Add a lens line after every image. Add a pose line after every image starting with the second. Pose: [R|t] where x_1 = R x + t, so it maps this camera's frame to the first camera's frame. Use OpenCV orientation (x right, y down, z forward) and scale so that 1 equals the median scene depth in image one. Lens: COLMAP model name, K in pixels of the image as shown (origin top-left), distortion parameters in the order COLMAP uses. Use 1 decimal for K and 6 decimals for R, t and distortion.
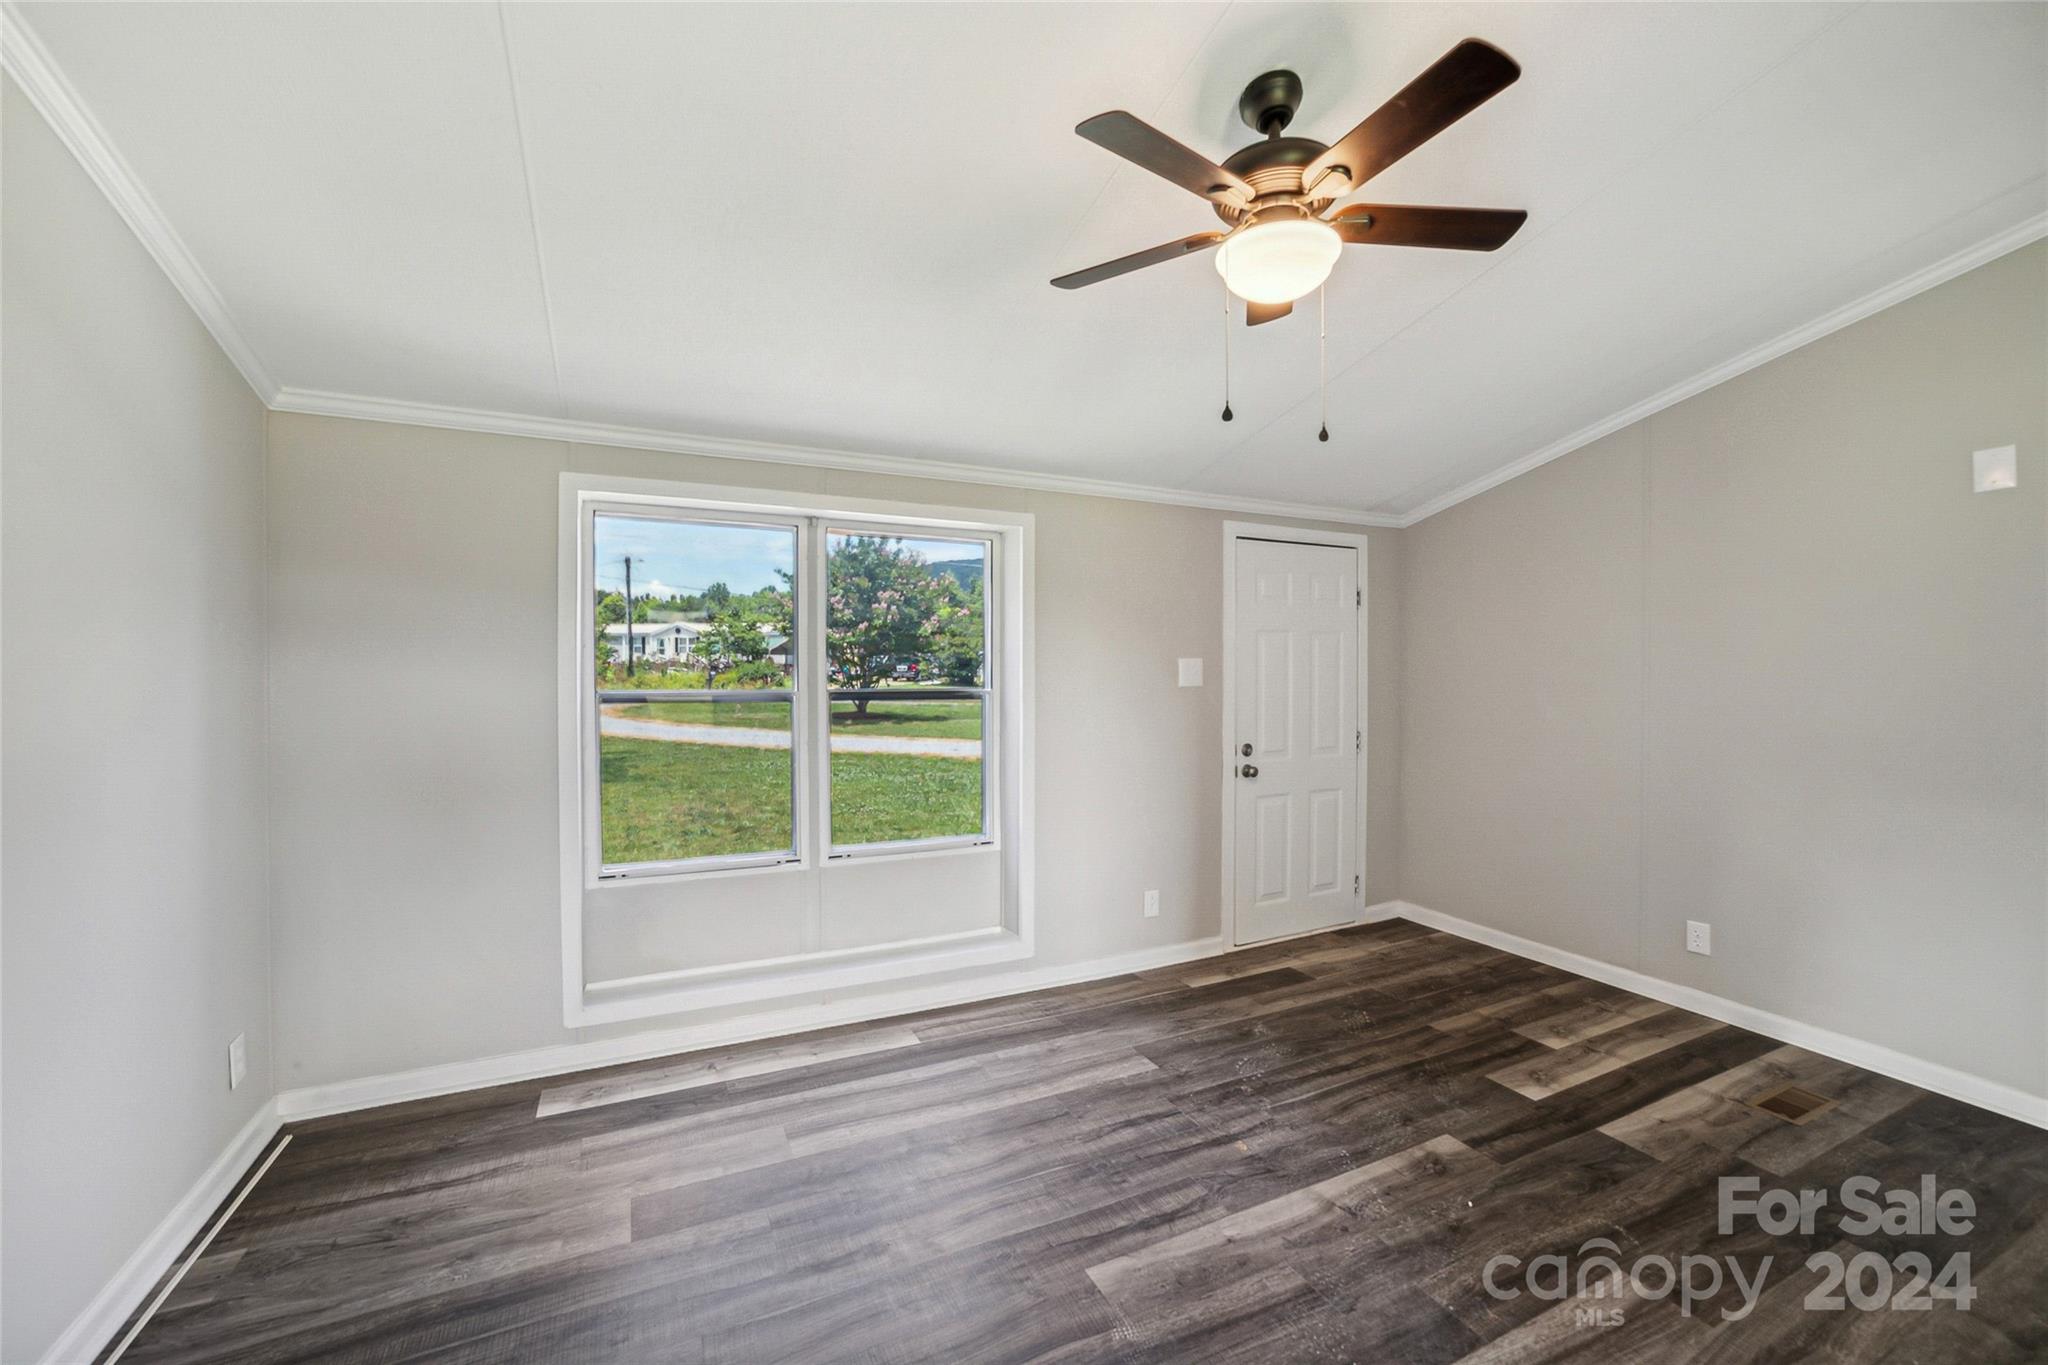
lens RADIAL K [[807.8, 0, 1022.6], [0, 807.8, 674.0], [0, 0, 1]] dist [-0.040338, 0.016093]
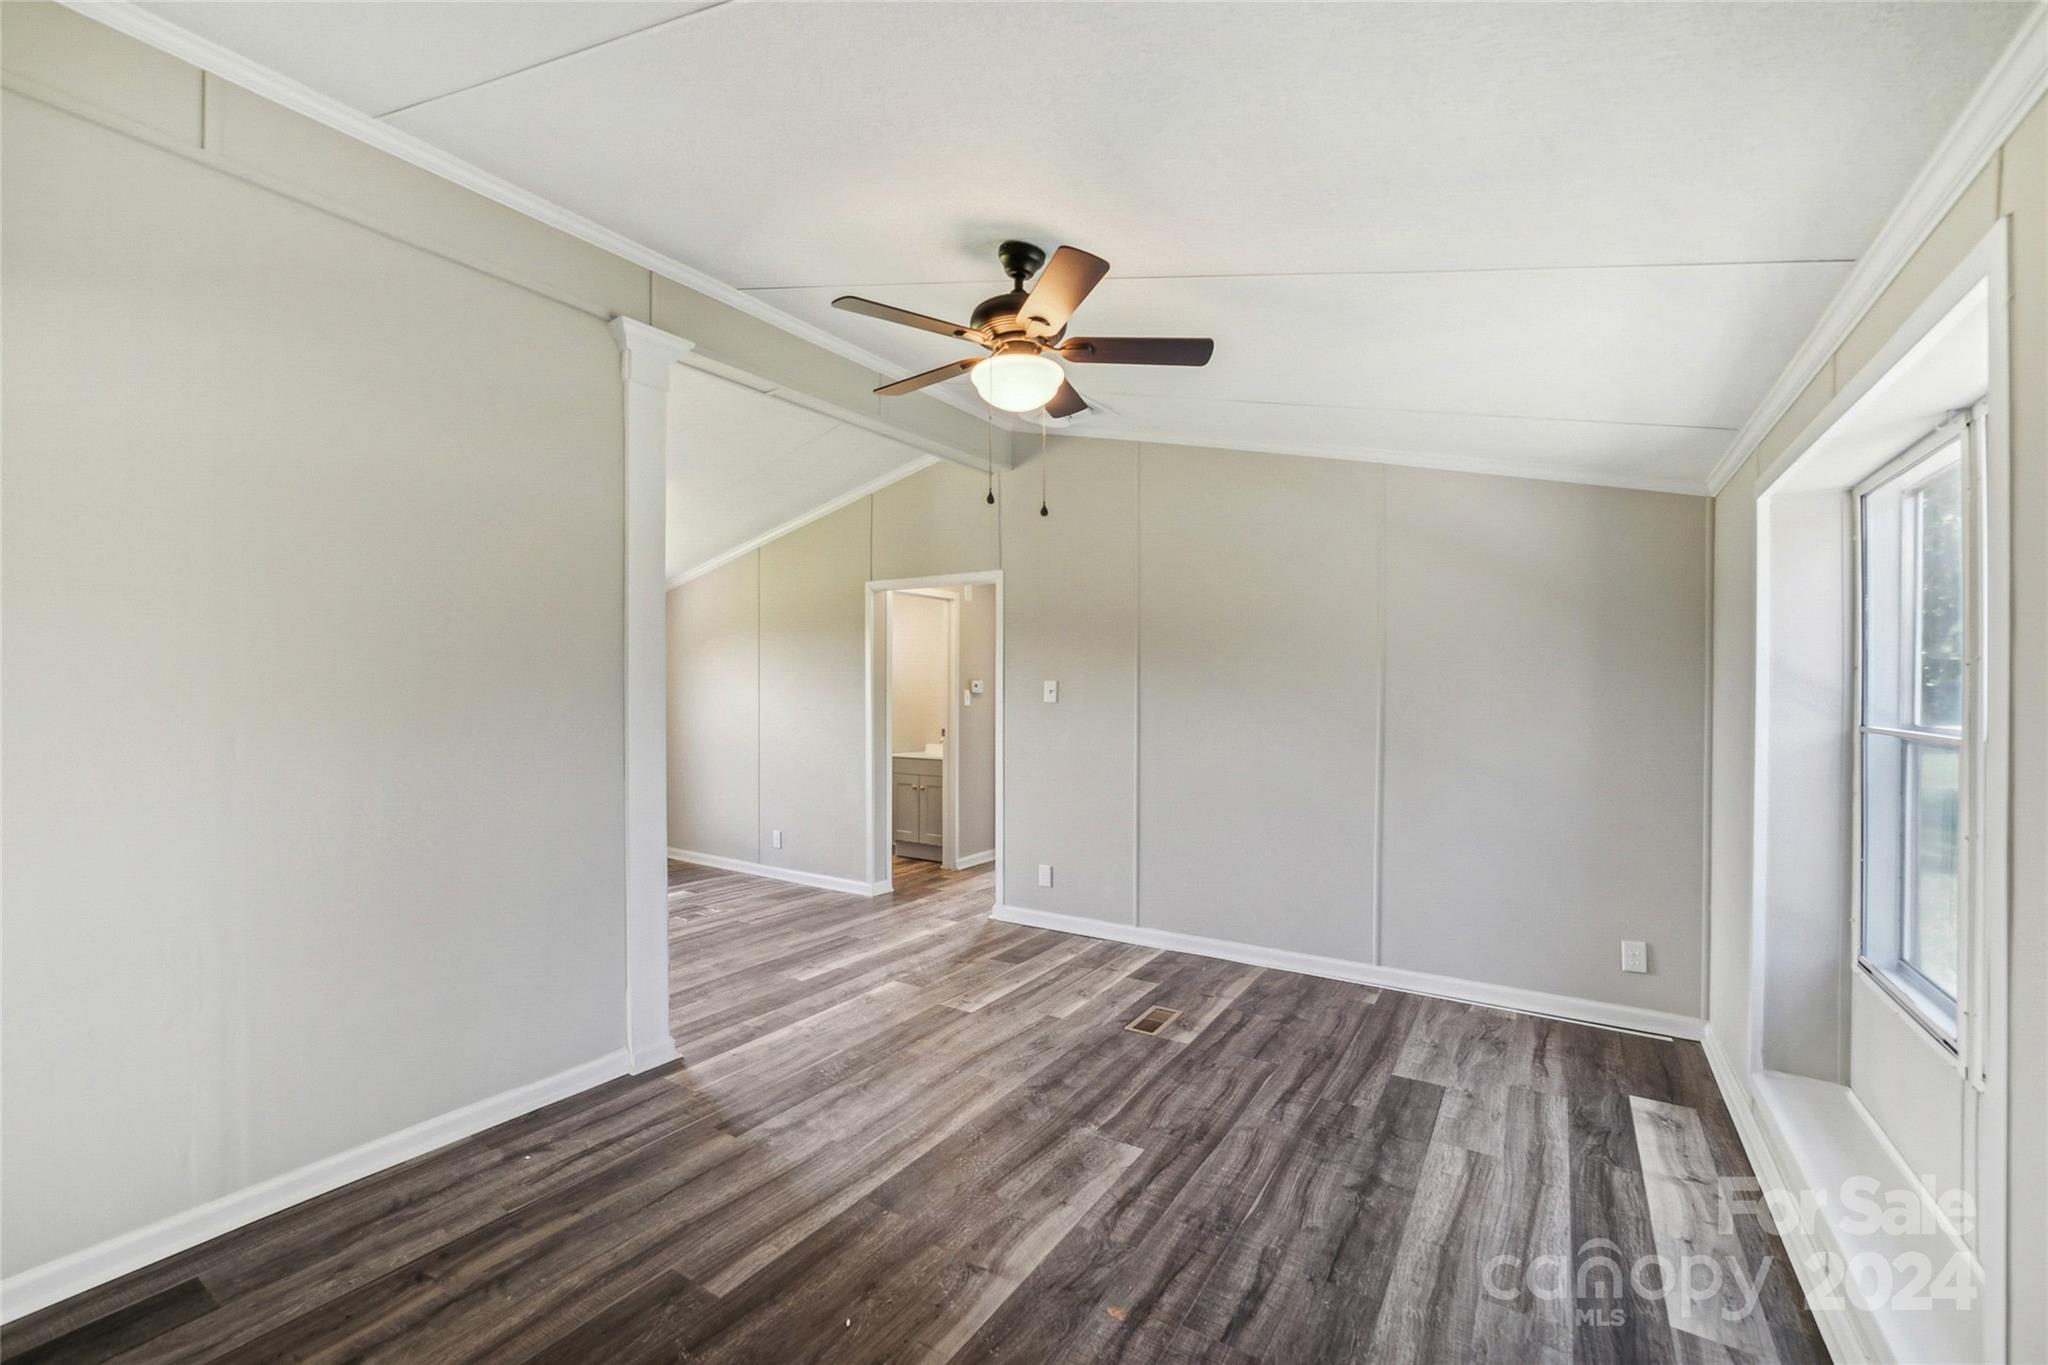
lens RADIAL K [[807.8, 0, 1022.6], [0, 807.8, 674.0], [0, 0, 1]] dist [-0.040338, 0.016093]
pose [[-0.844592, -0.017076, -0.535138, 0.848421], [-0.010369, 0.999826, -0.015538, -0.008692], [0.535310, -0.007574, -0.844622, 1.766446]]
